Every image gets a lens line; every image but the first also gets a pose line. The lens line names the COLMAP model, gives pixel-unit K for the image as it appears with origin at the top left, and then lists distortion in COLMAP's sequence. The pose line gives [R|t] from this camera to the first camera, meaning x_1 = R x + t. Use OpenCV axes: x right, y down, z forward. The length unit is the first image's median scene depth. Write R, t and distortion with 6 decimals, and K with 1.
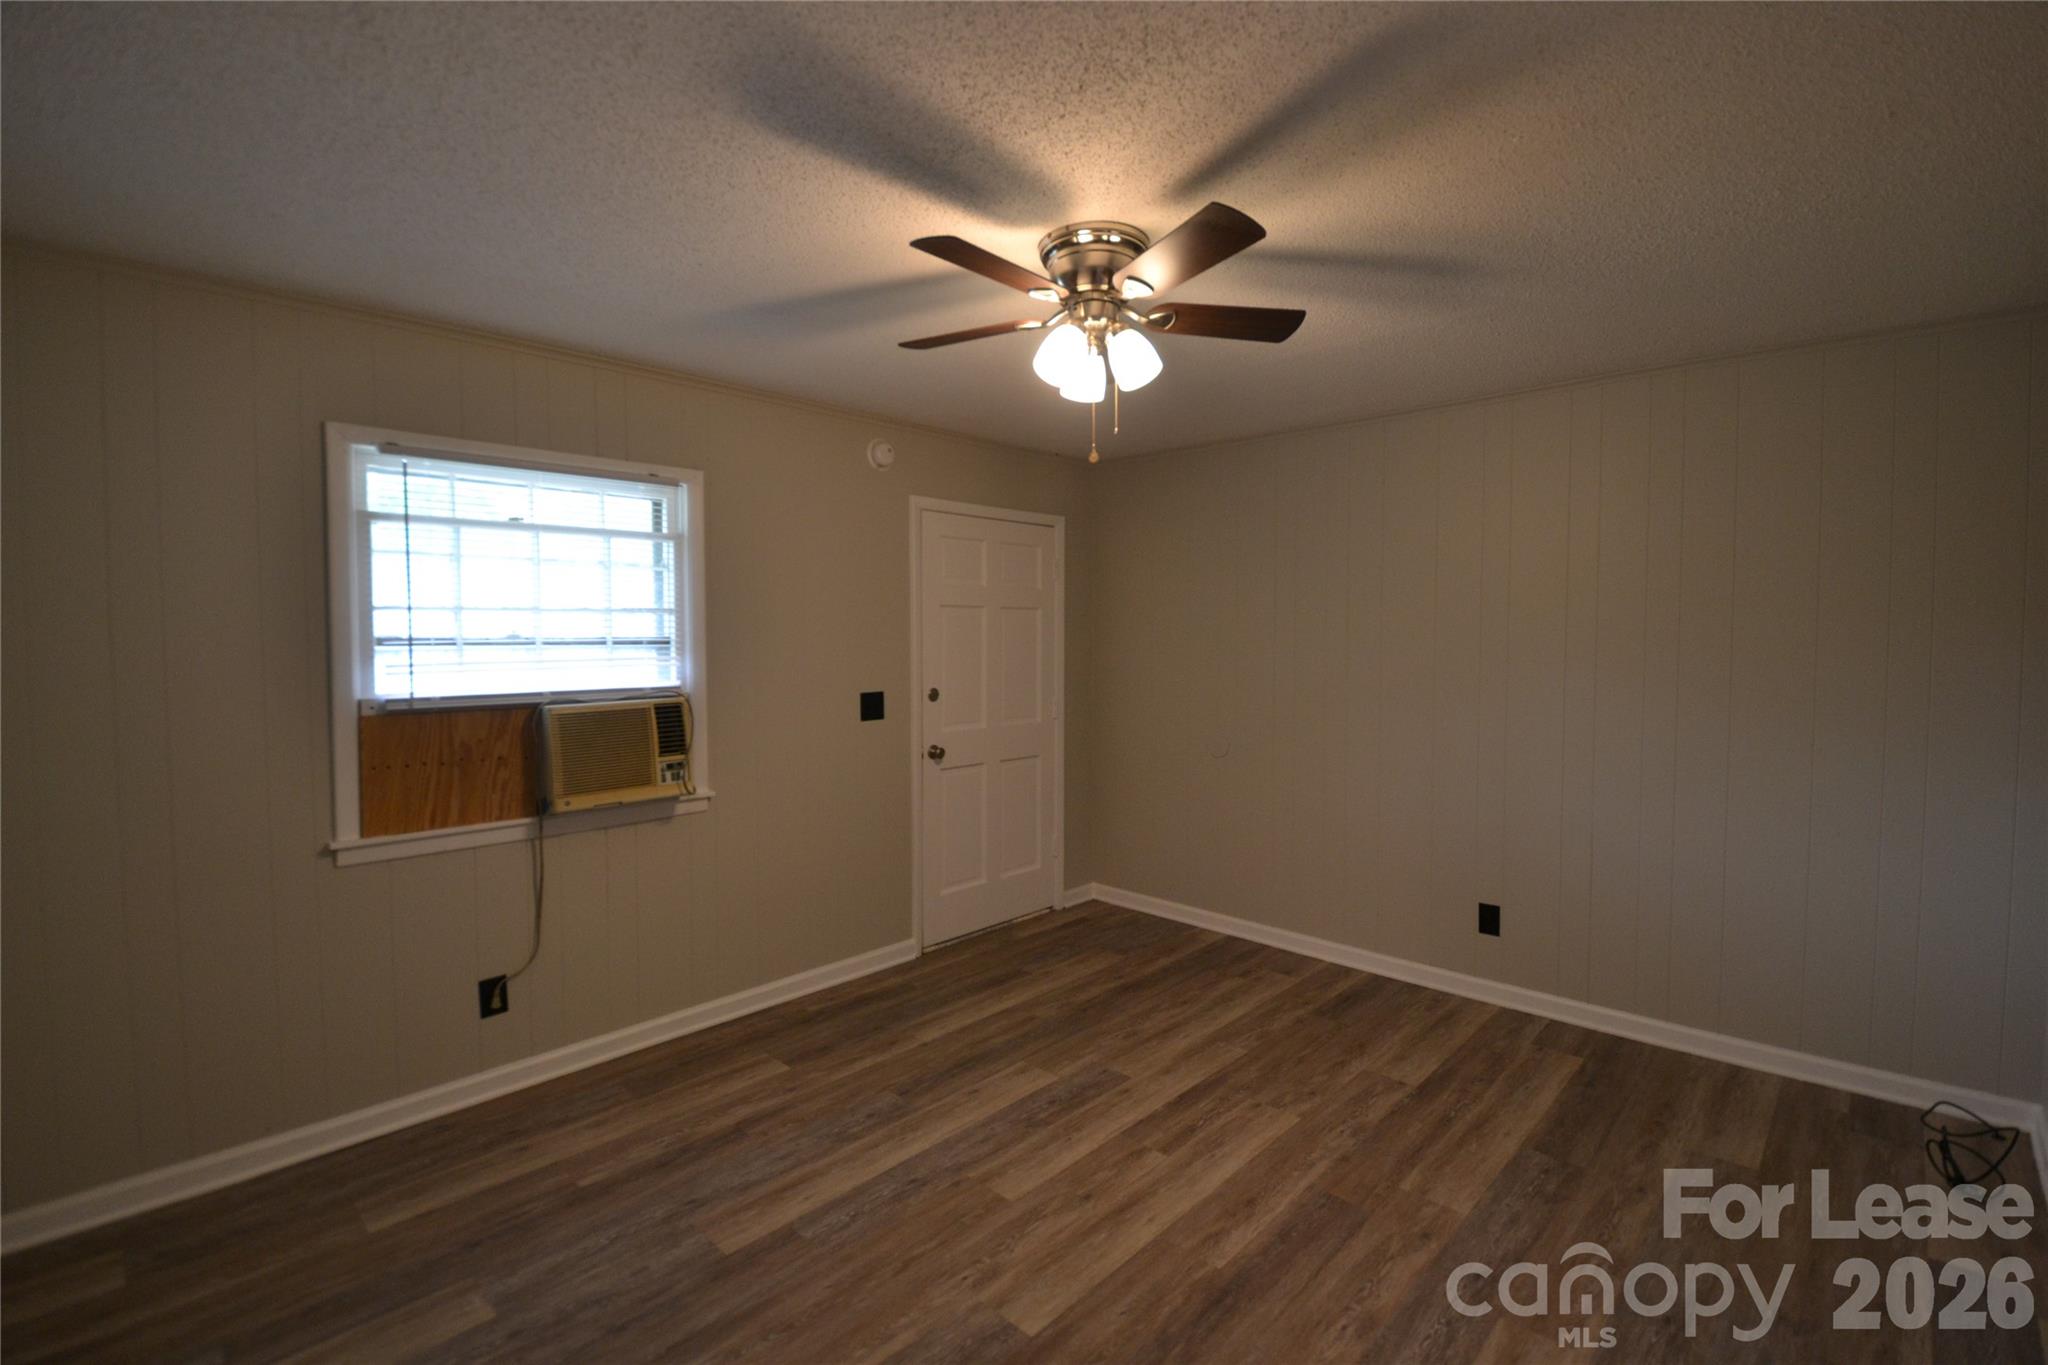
lens RADIAL K [[913.6, 0, 1026.5], [0, 913.6, 668.0], [0, 0, 1]] dist [0.017039, -0.022303]
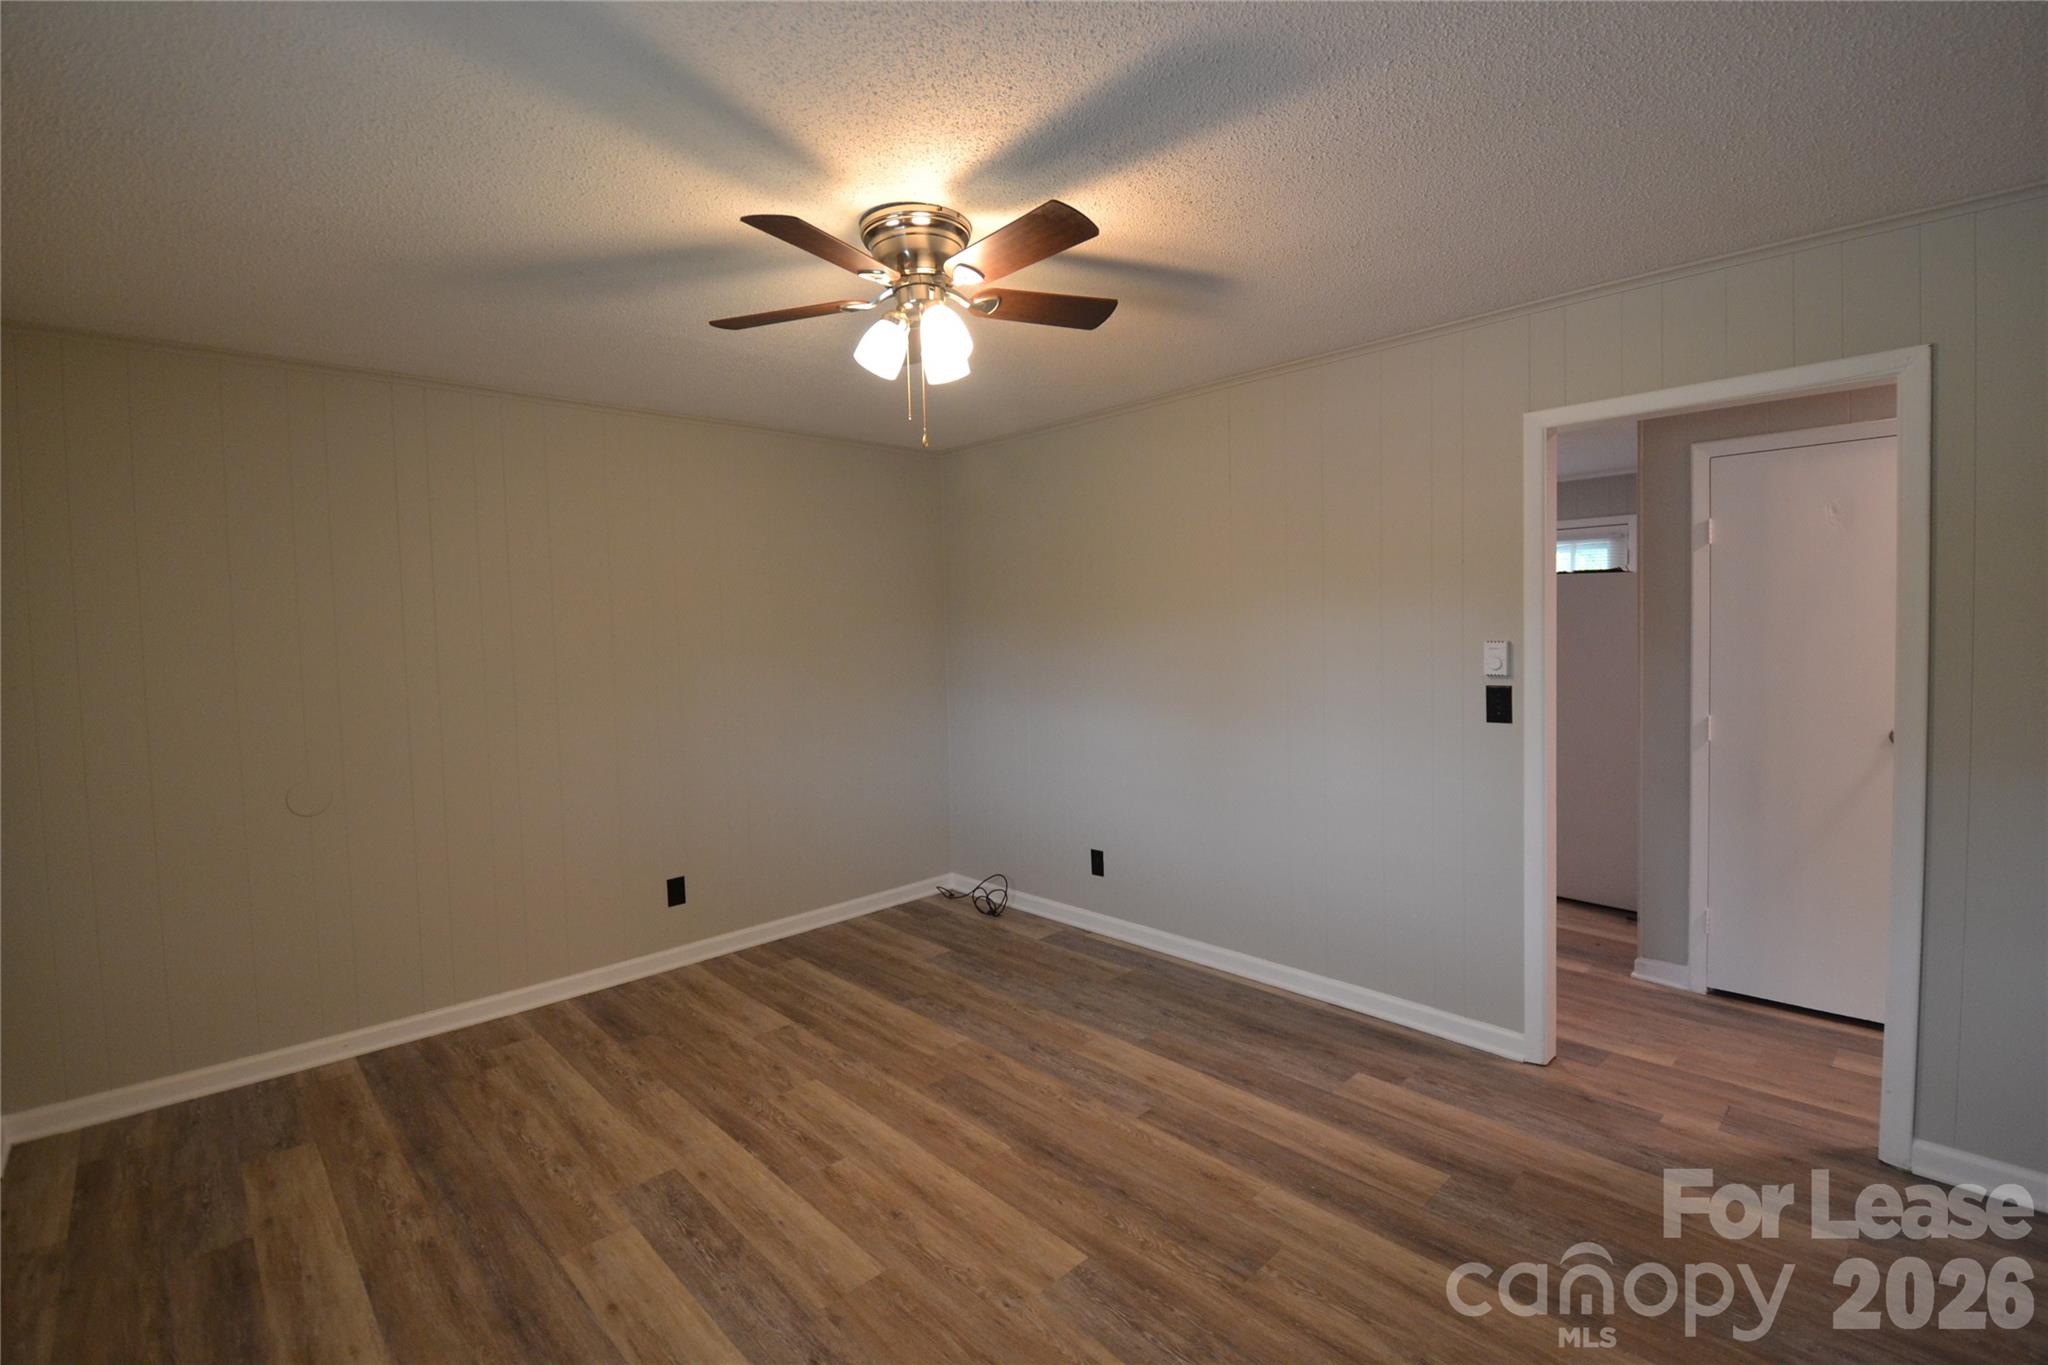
lens RADIAL K [[913.6, 0, 1026.5], [0, 913.6, 668.0], [0, 0, 1]] dist [0.017039, -0.022303]
pose [[0.048243, -0.045913, 0.997780, -0.698981], [0.063757, 0.997047, 0.042797, -0.014902], [-0.996799, 0.061551, 0.051028, 0.643841]]
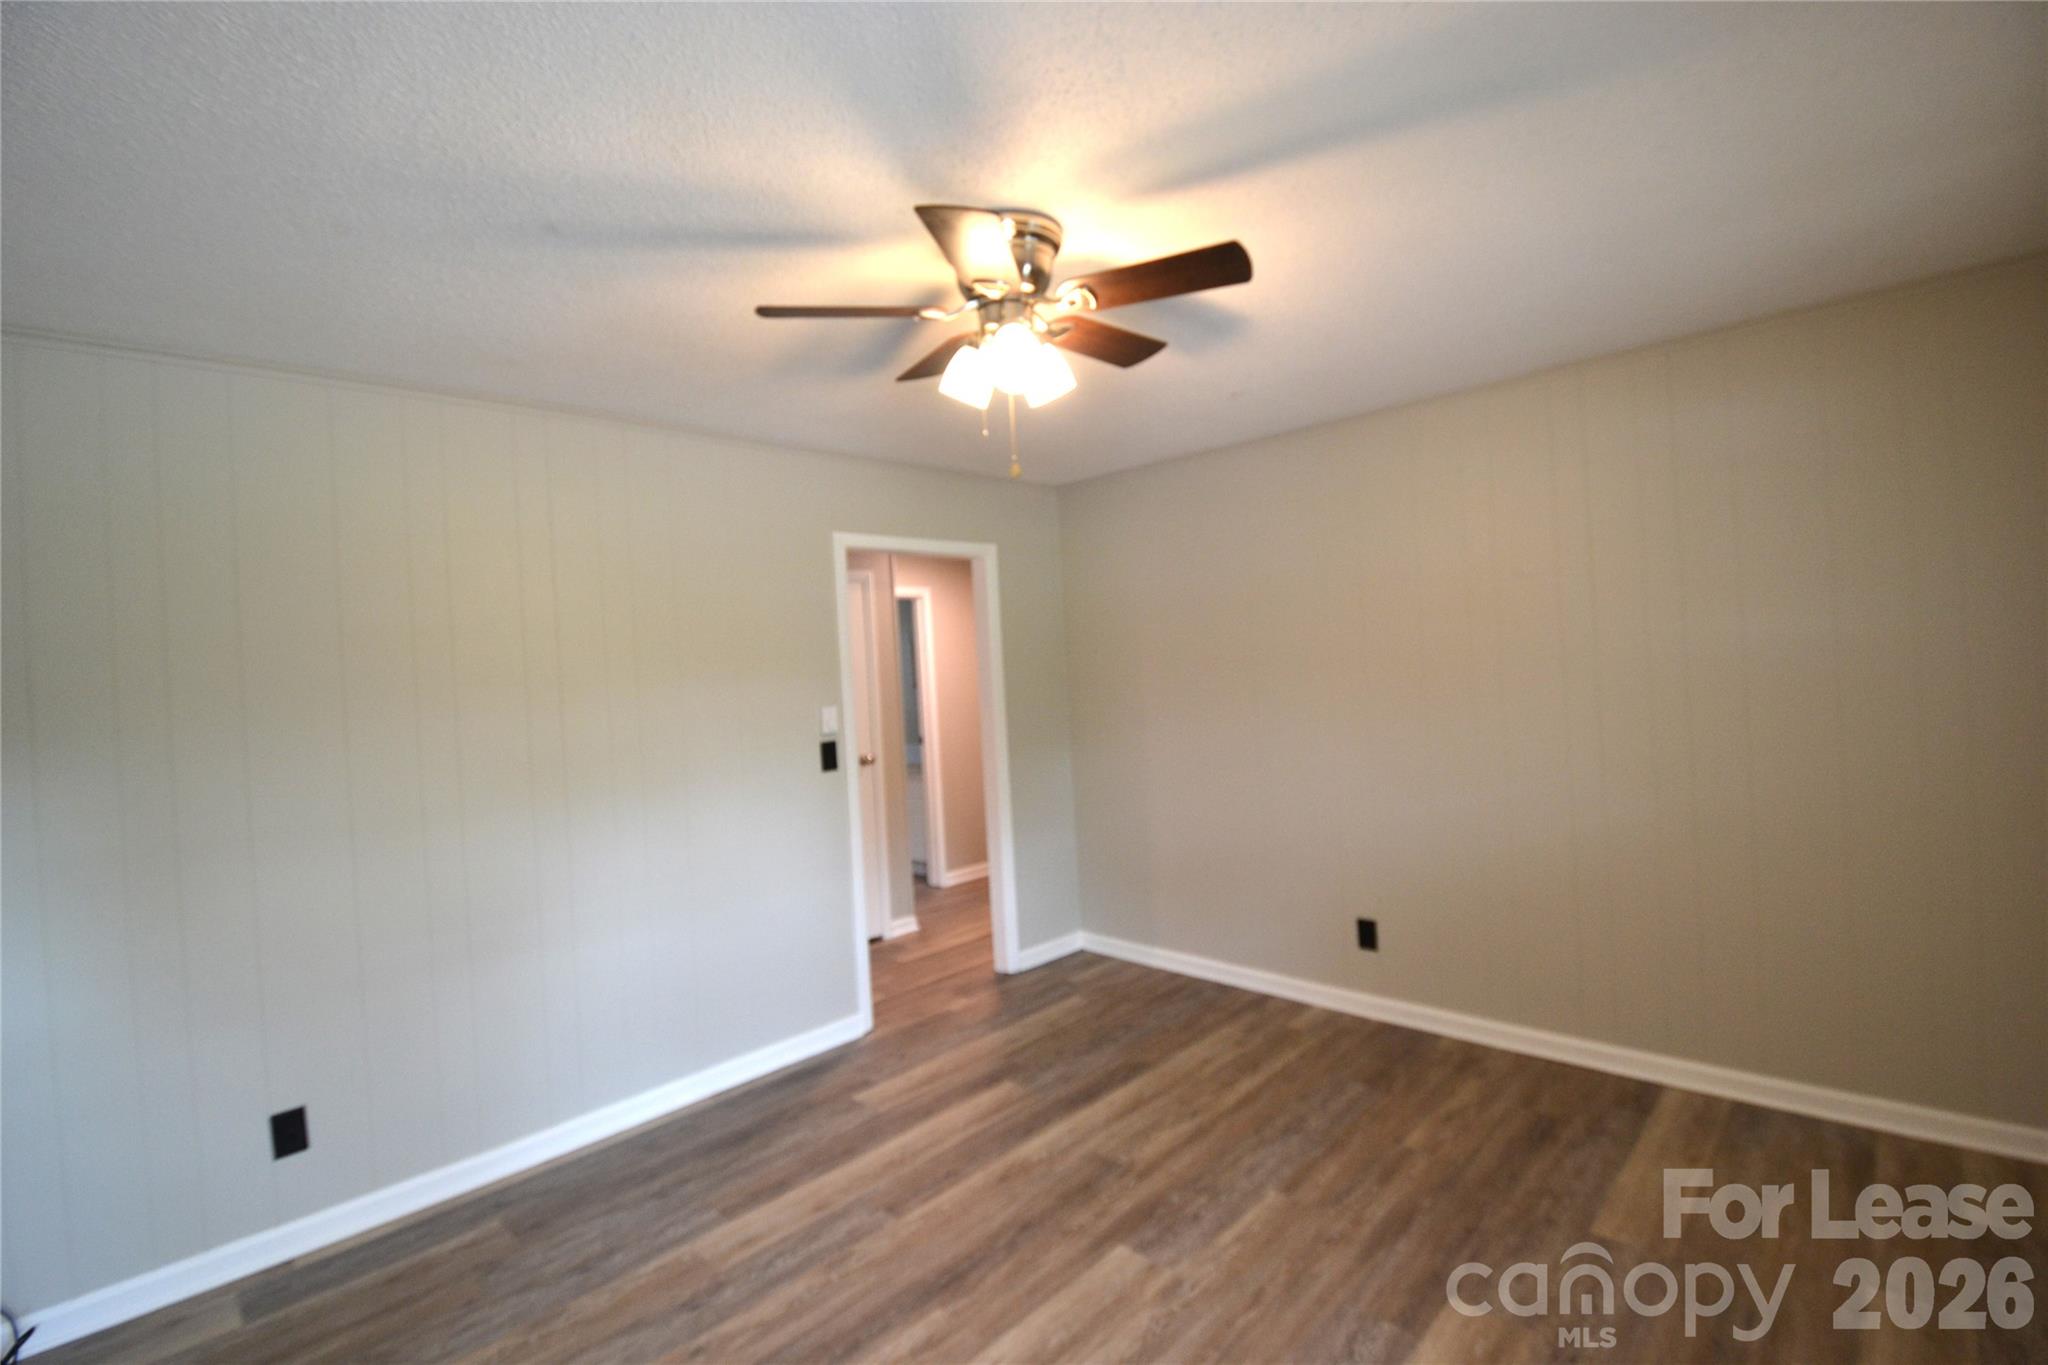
lens RADIAL K [[913.6, 0, 1026.5], [0, 913.6, 668.0], [0, 0, 1]] dist [0.017039, -0.022303]
pose [[-0.998458, 0.055108, 0.006624, 0.052281], [0.055323, 0.997719, 0.038689, -0.053464], [-0.004477, 0.038995, -0.999229, 1.439263]]
